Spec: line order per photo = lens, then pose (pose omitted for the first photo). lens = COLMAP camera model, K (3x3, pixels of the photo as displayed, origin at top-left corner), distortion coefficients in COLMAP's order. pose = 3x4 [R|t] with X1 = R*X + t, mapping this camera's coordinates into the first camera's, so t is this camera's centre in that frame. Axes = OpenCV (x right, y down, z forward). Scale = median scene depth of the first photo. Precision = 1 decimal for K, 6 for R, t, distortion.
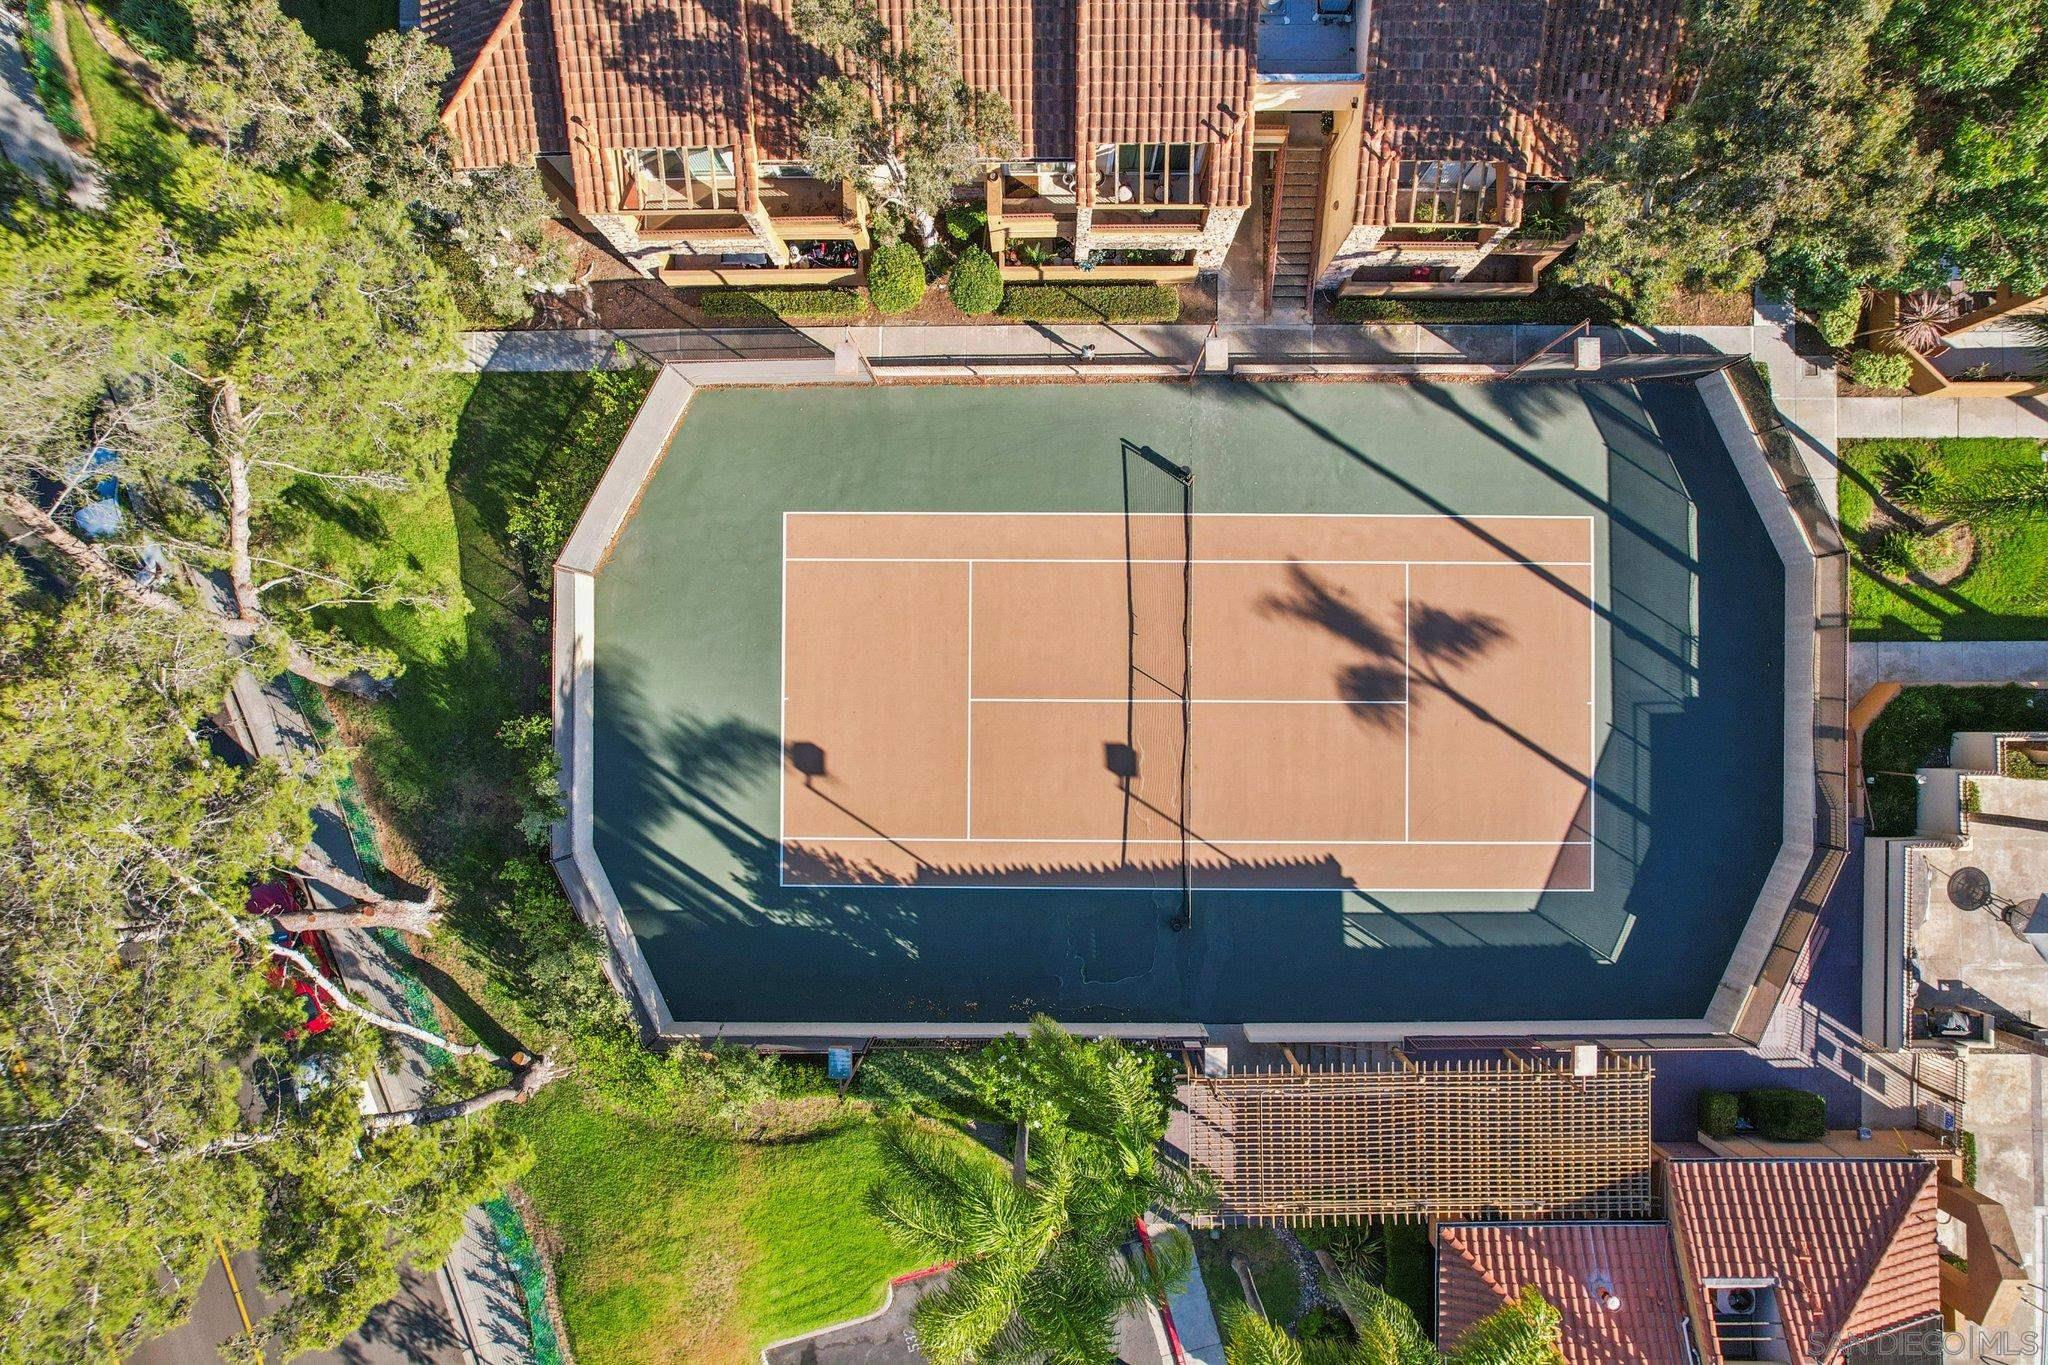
lens RADIAL K [[1309.2, 0, 1021.5], [0, 1309.2, 680.7], [0, 0, 1]] dist [-0.048396, 0.030568]
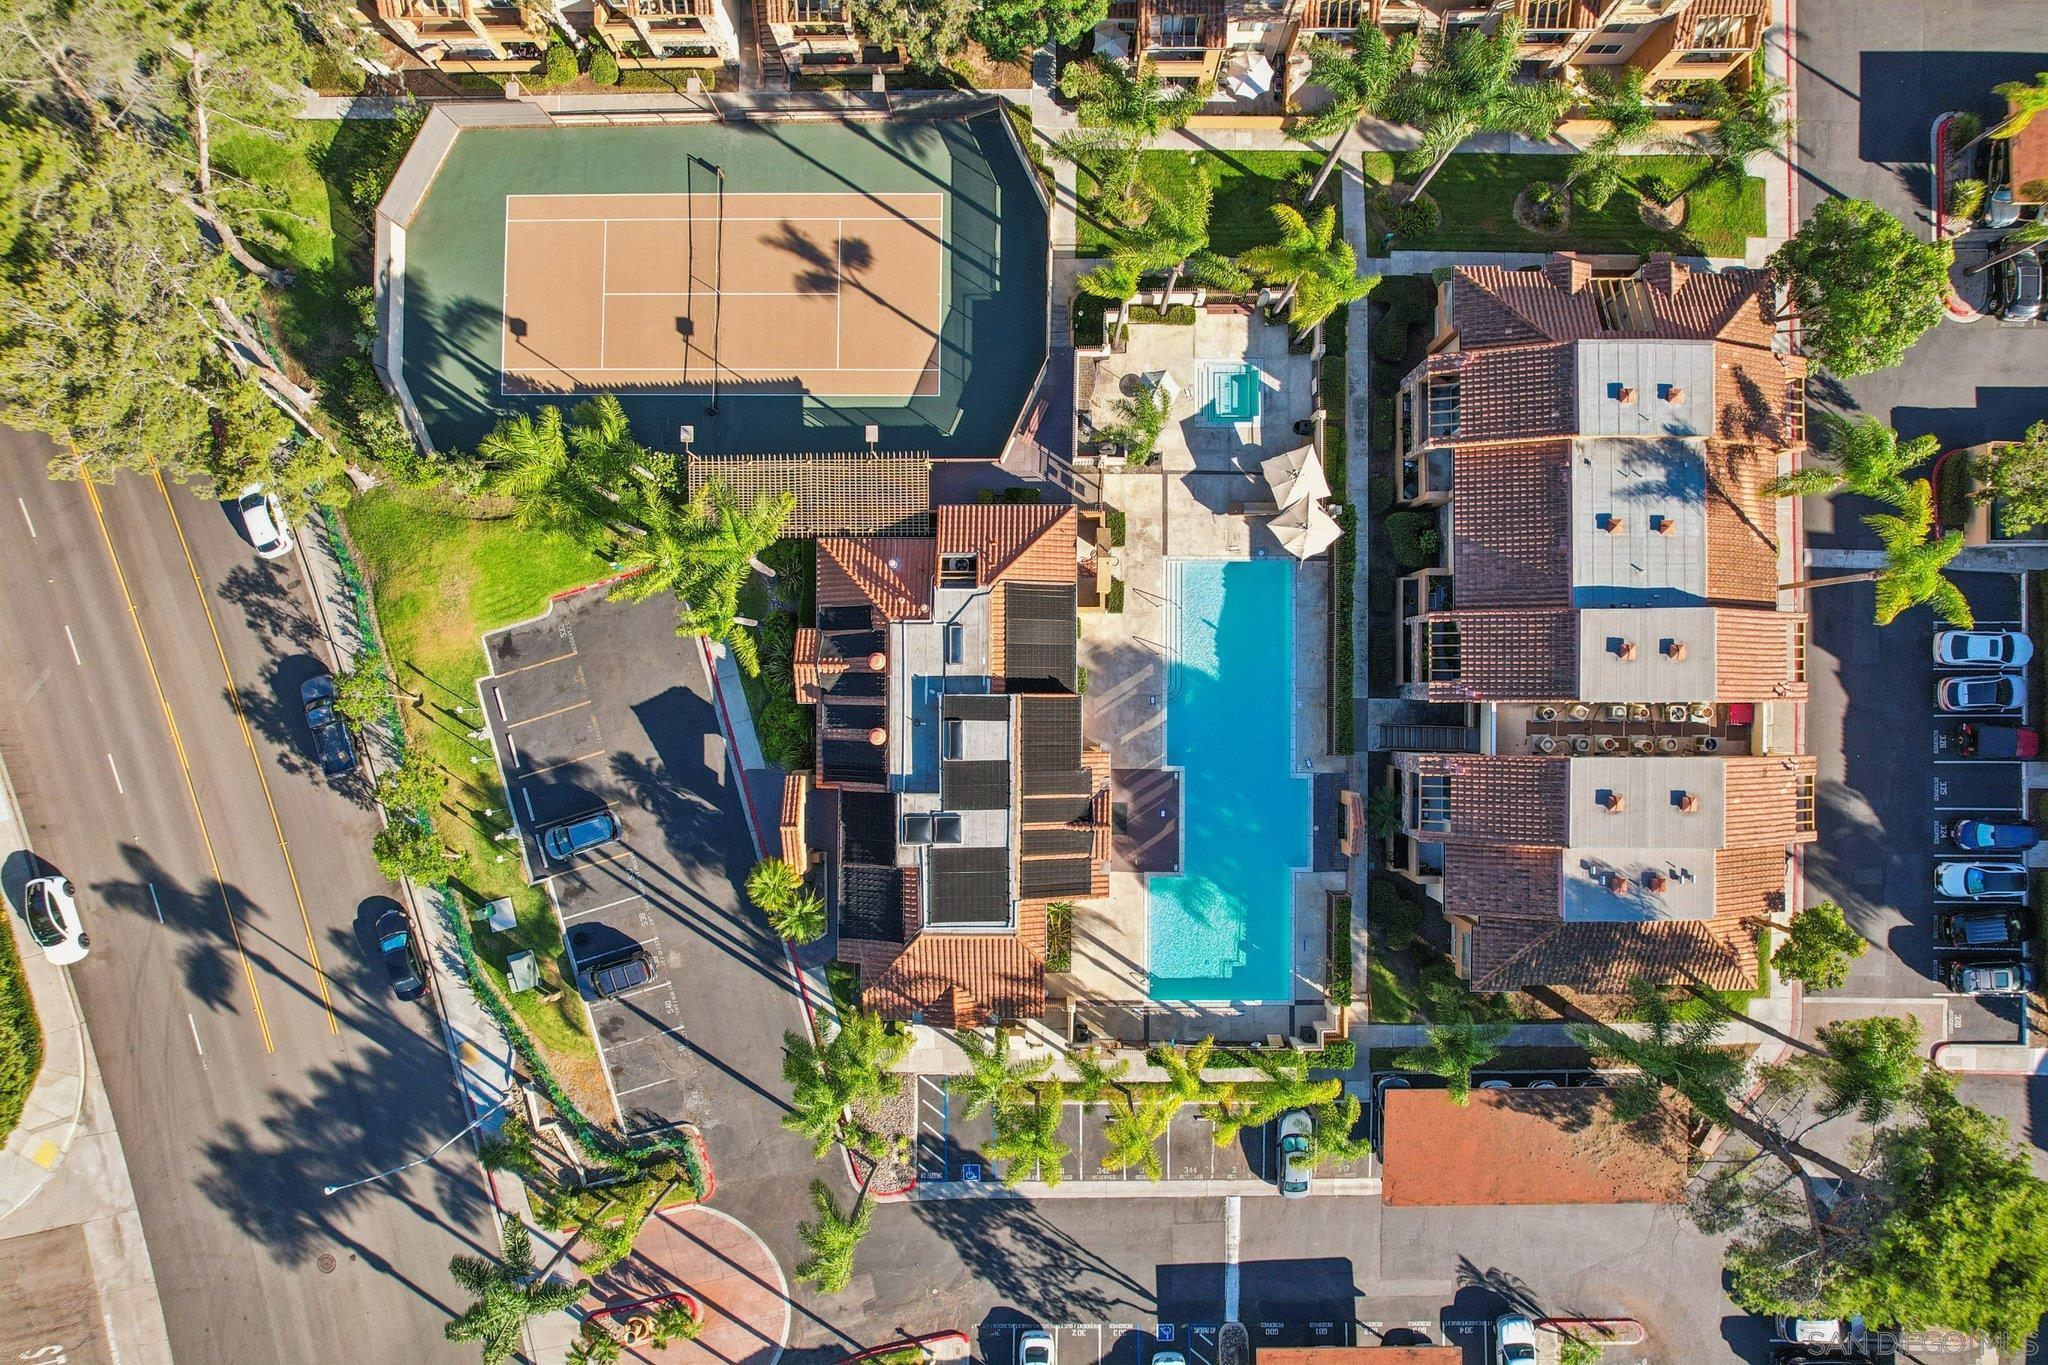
lens RADIAL K [[1309.2, 0, 1036.1], [0, 1309.2, 683.4], [0, 0, 1]] dist [-0.048396, 0.030568]
pose [[0.999943, 0.004799, -0.009520, 0.599702], [-0.004805, 0.999988, -0.000603, 0.570786], [0.009517, 0.000649, 0.999955, -0.841291]]
